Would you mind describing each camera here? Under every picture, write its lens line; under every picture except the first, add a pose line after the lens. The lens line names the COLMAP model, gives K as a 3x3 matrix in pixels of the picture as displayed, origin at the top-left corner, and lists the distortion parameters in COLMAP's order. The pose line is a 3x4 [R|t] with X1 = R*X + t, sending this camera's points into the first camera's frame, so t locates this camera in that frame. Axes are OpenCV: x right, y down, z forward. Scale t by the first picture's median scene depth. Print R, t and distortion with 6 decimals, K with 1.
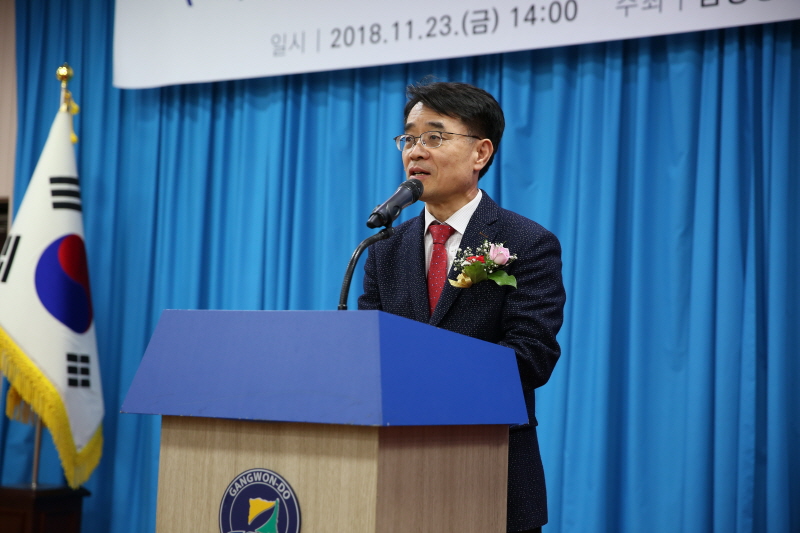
lens RADIAL K [[1520.5, 0, 400.0], [0, 1520.5, 266.5], [0, 0, 1]] dist [0.250163, -0.087951]
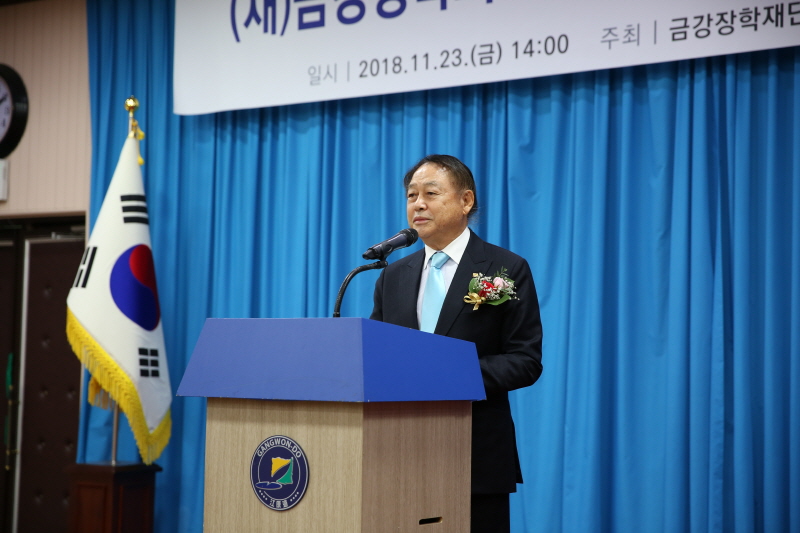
lens RADIAL K [[1553.3, 0, 389.7], [0, 1553.3, 267.0], [0, 0, 1]] dist [0.274232, -0.080969]
pose [[0.998278, -0.020130, -0.055103, 0.038260], [0.020742, 0.999729, 0.010557, -0.012950], [0.054876, -0.011682, 0.998425, -0.164860]]
